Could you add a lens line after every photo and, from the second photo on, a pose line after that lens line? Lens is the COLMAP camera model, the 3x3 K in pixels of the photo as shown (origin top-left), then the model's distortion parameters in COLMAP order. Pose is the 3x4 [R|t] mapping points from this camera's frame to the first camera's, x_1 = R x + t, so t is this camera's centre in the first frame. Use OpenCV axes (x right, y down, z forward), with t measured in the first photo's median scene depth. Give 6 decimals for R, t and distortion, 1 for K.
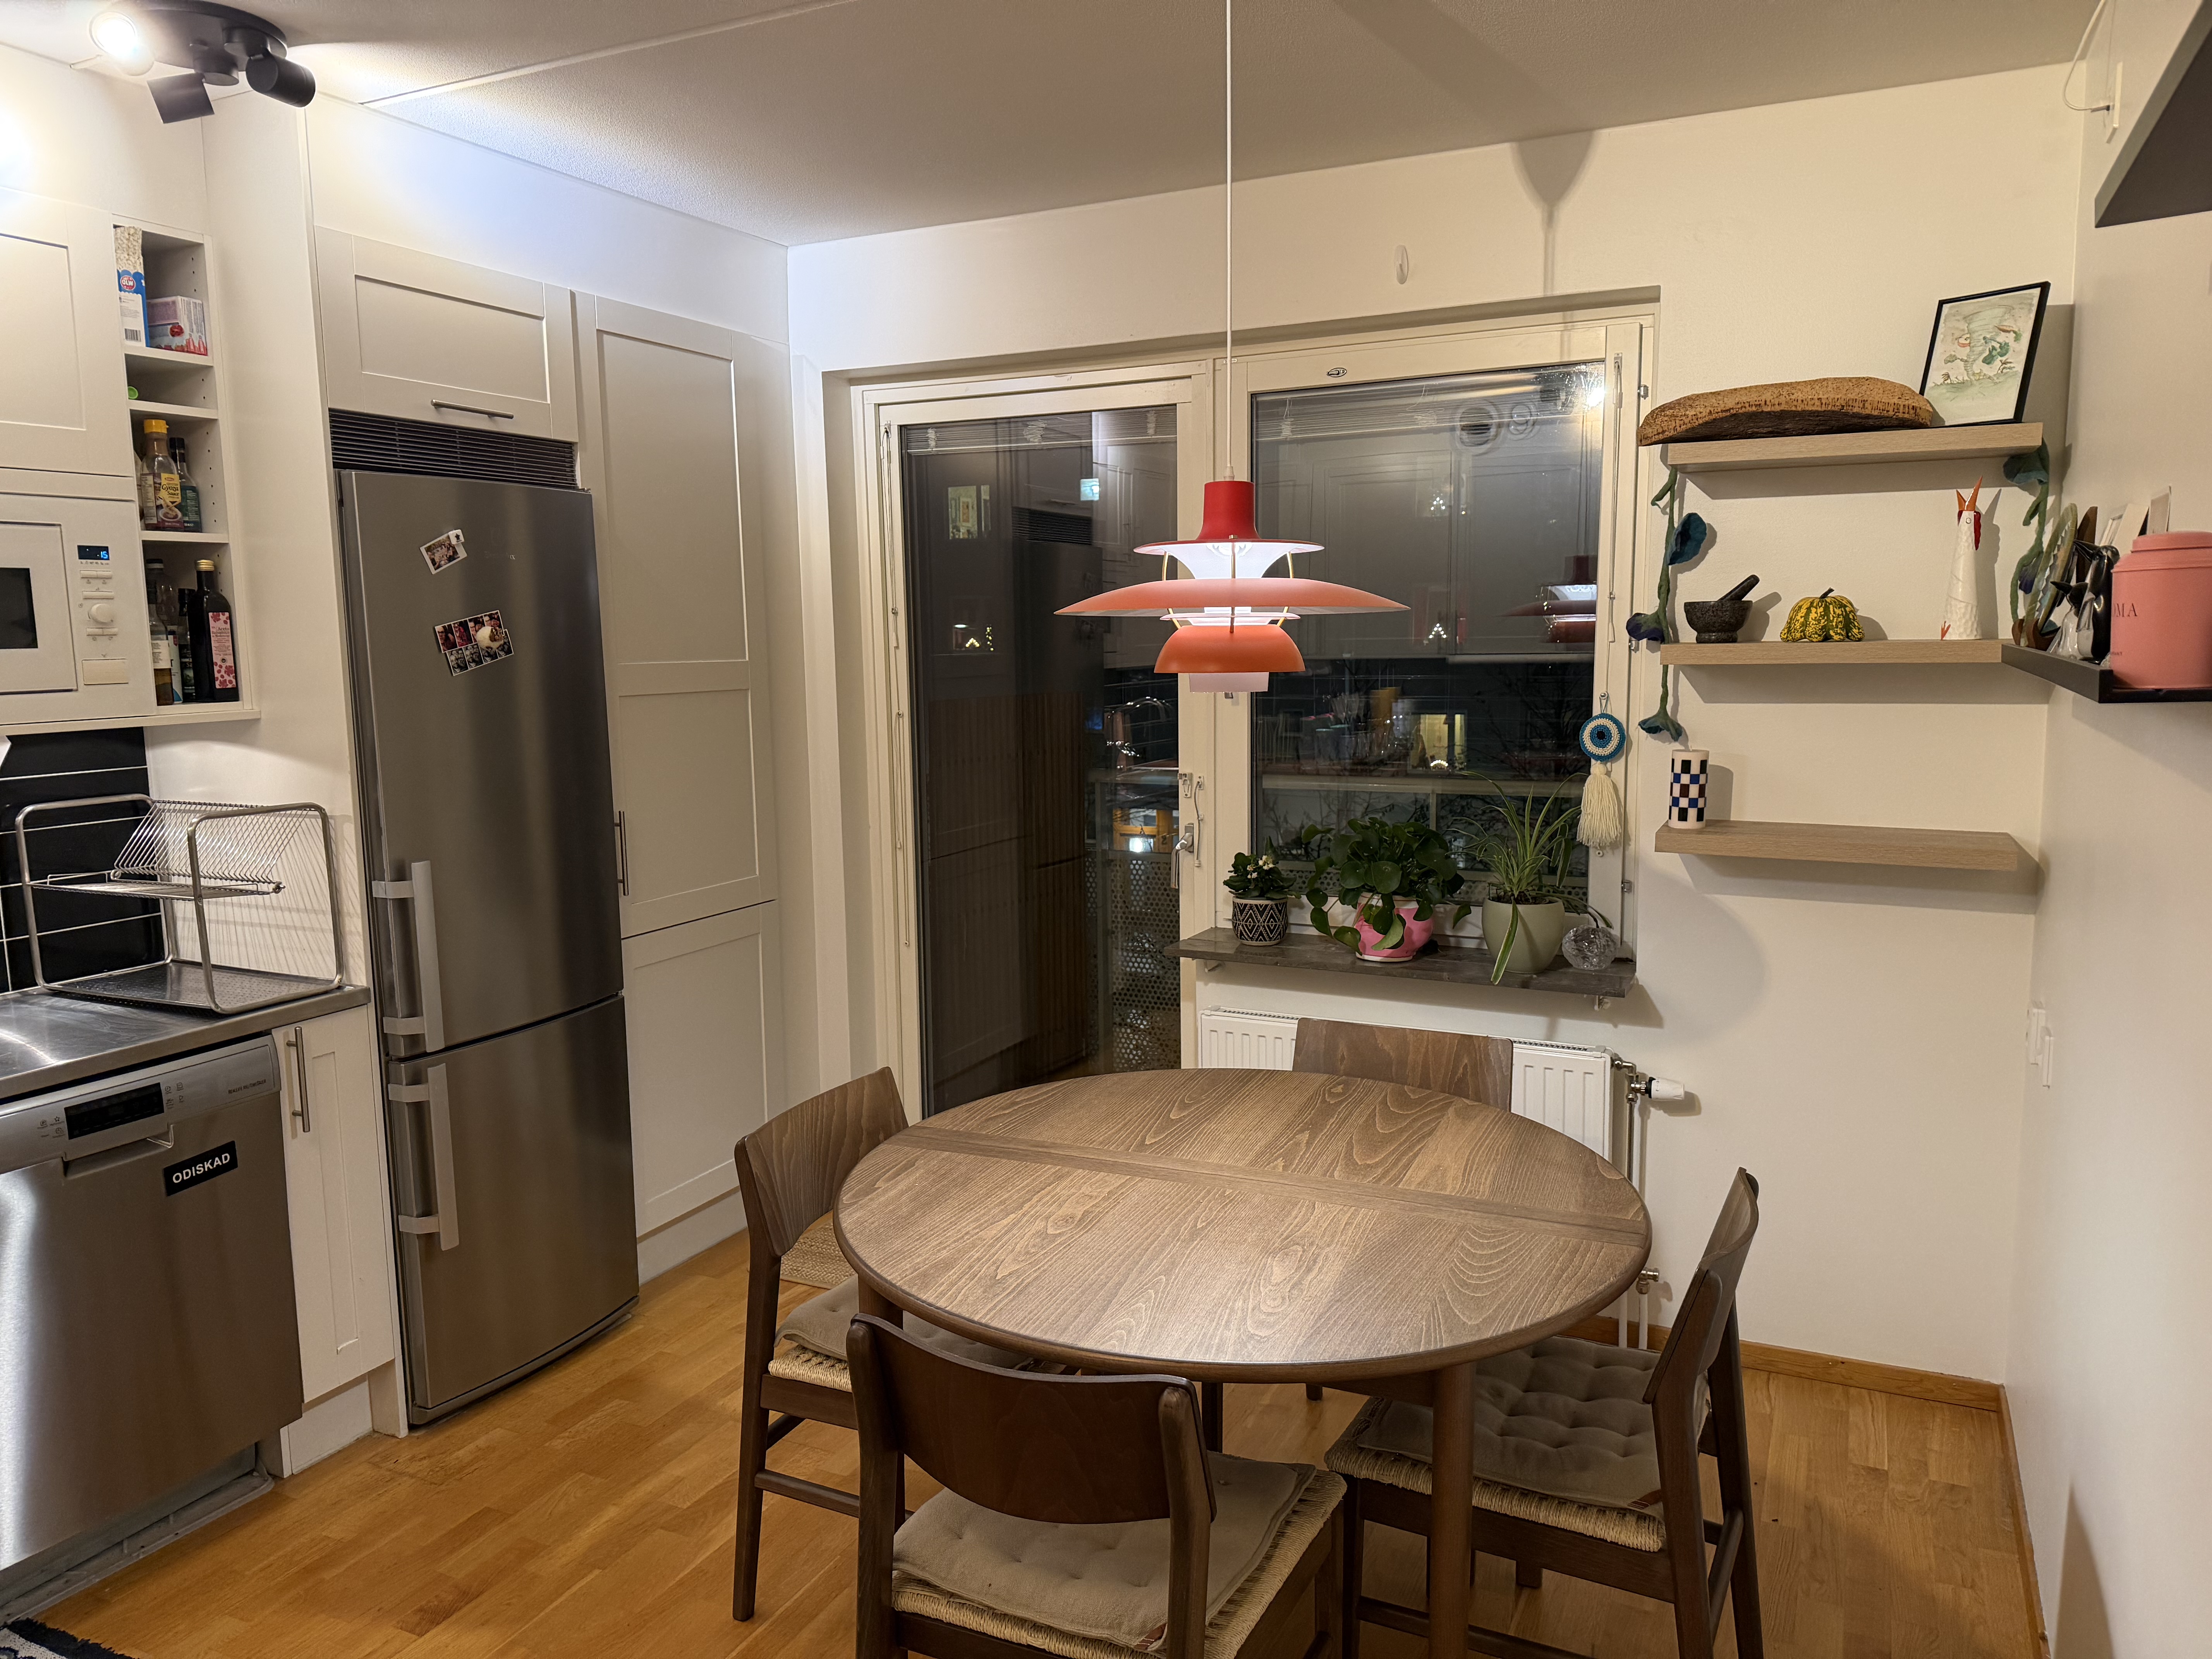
lens RADIAL K [[1560.2, 0, 1105.2], [0, 1560.2, 834.4], [0, 0, 1]] dist [-0.000428, 0.000205]
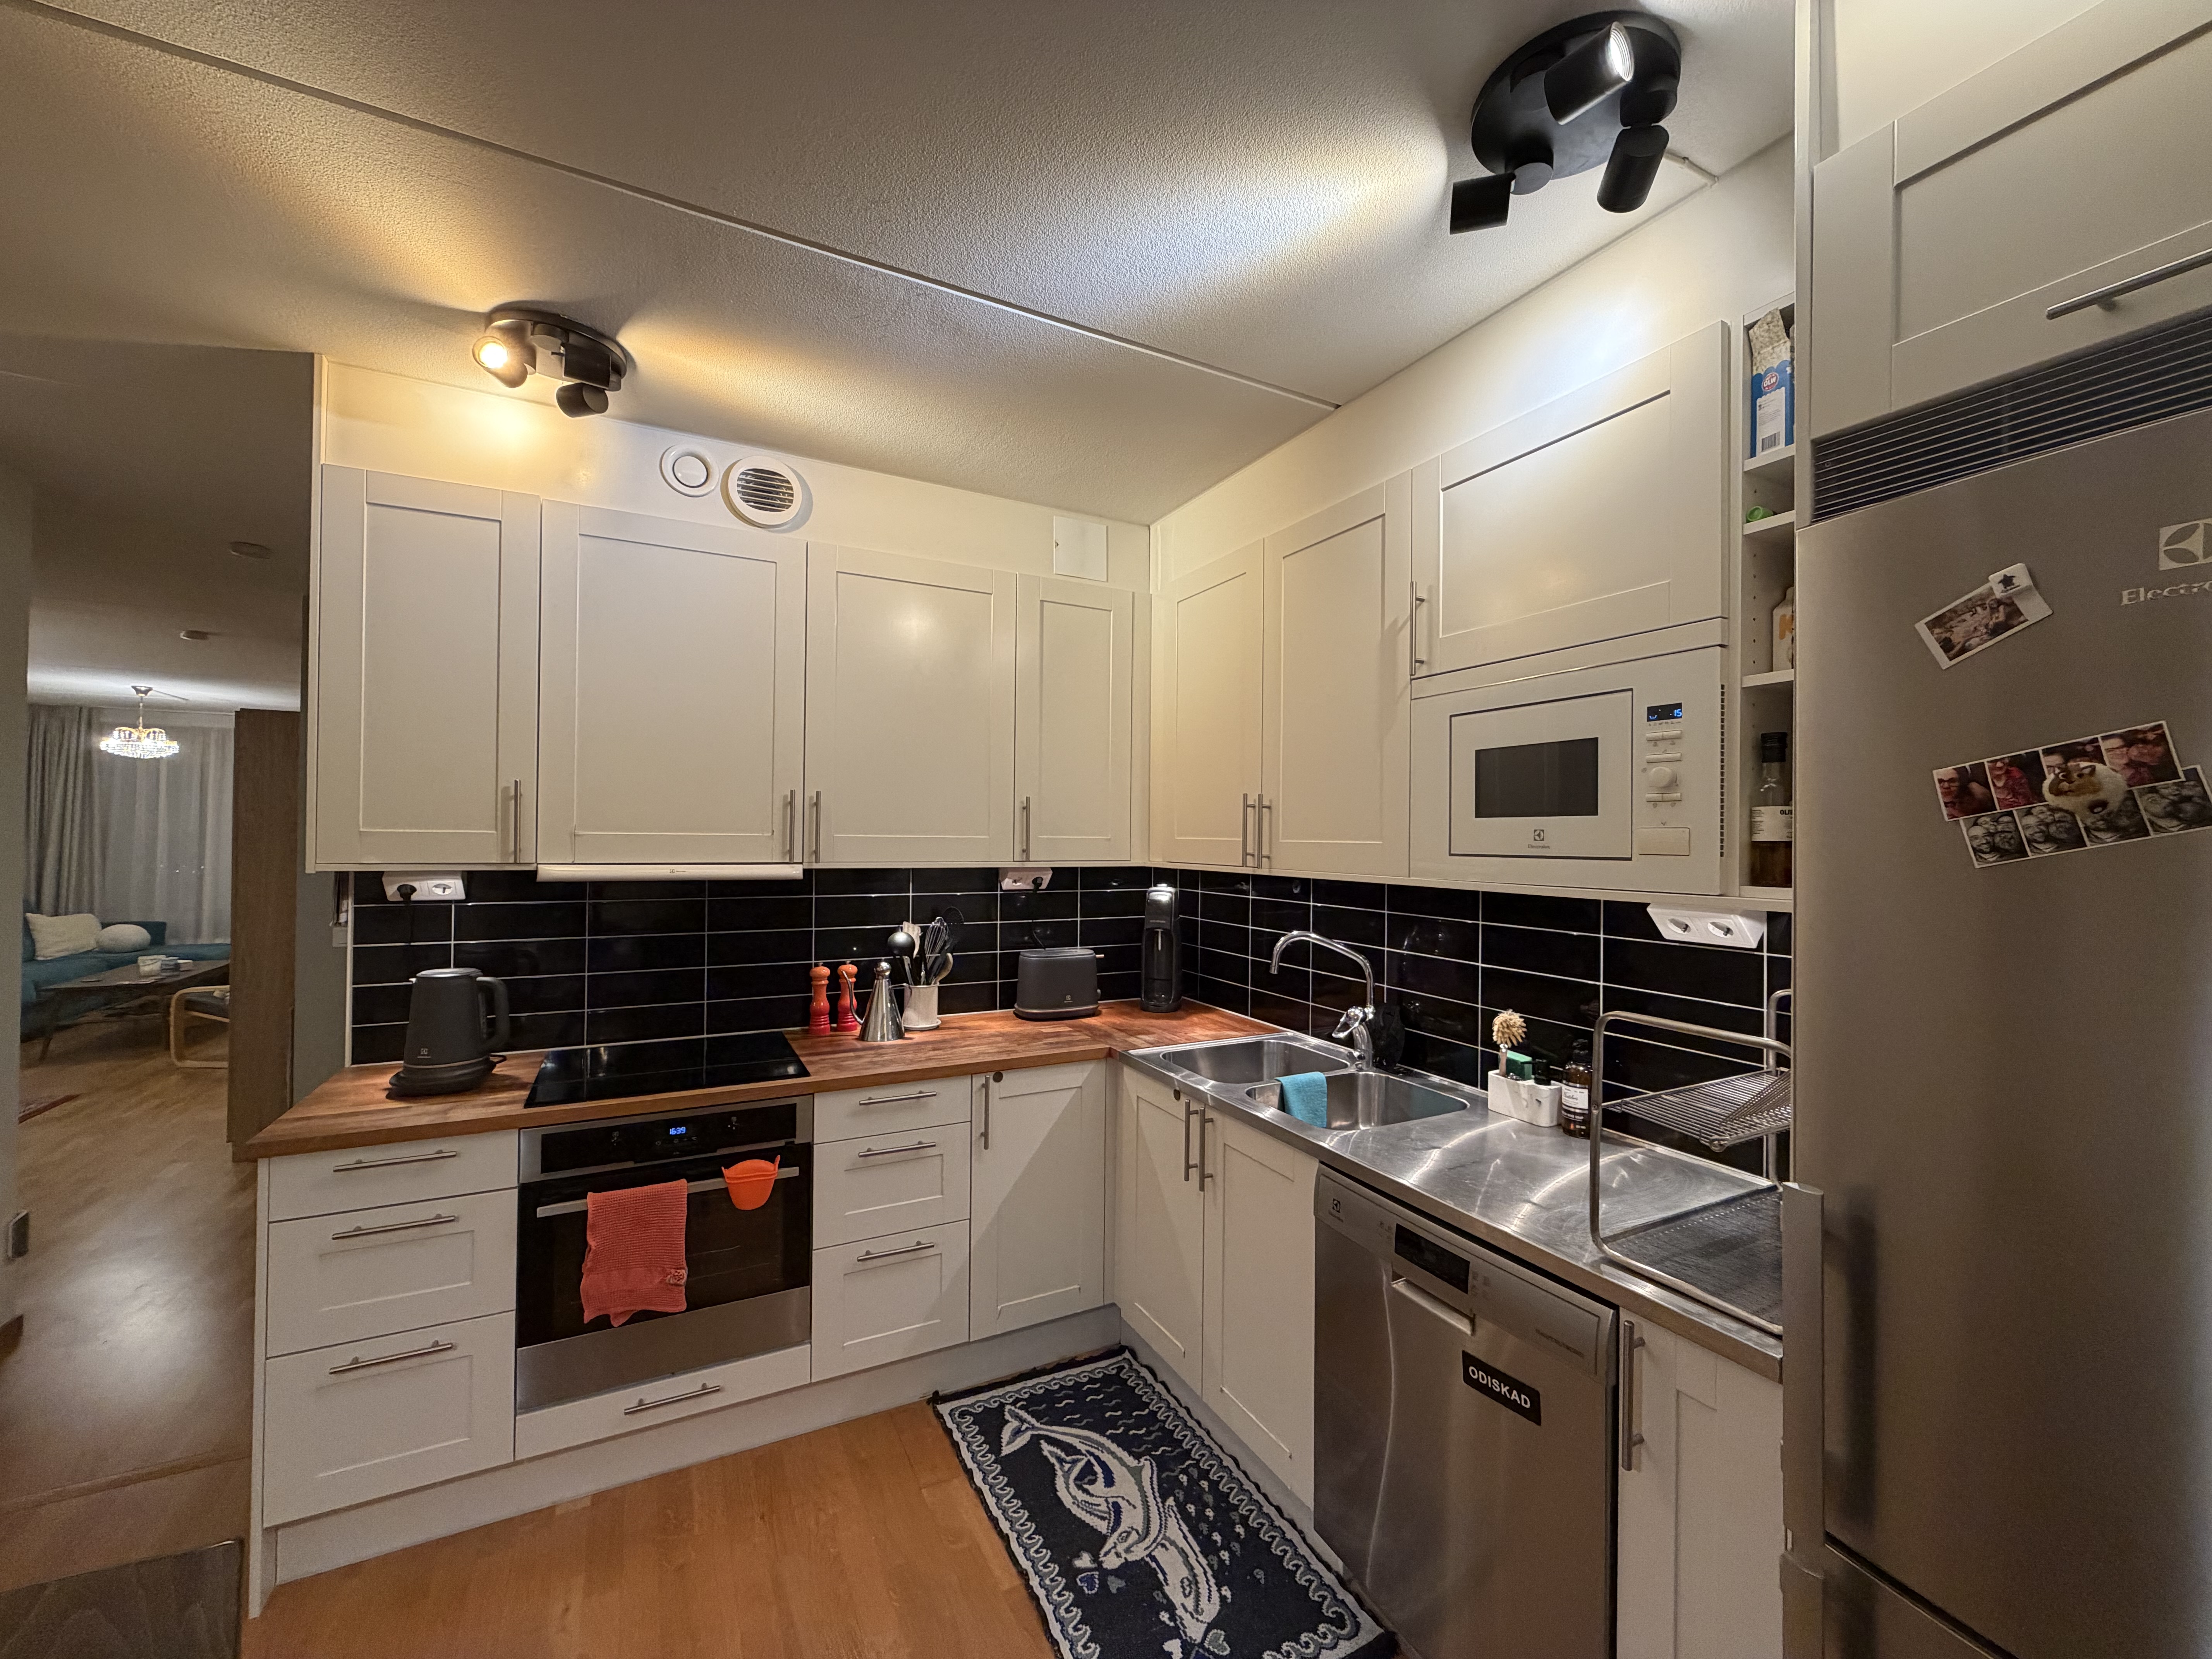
lens RADIAL K [[878.2, 0, 1109.1], [0, 878.2, 828.5], [0, 0, 1]] dist [-0.001208, 0.000004]
pose [[-0.600029, 0.001045, -0.799978, -0.038231], [-0.106711, 0.990958, 0.081334, -0.118370], [0.792829, 0.134169, -0.594492, 1.044045]]
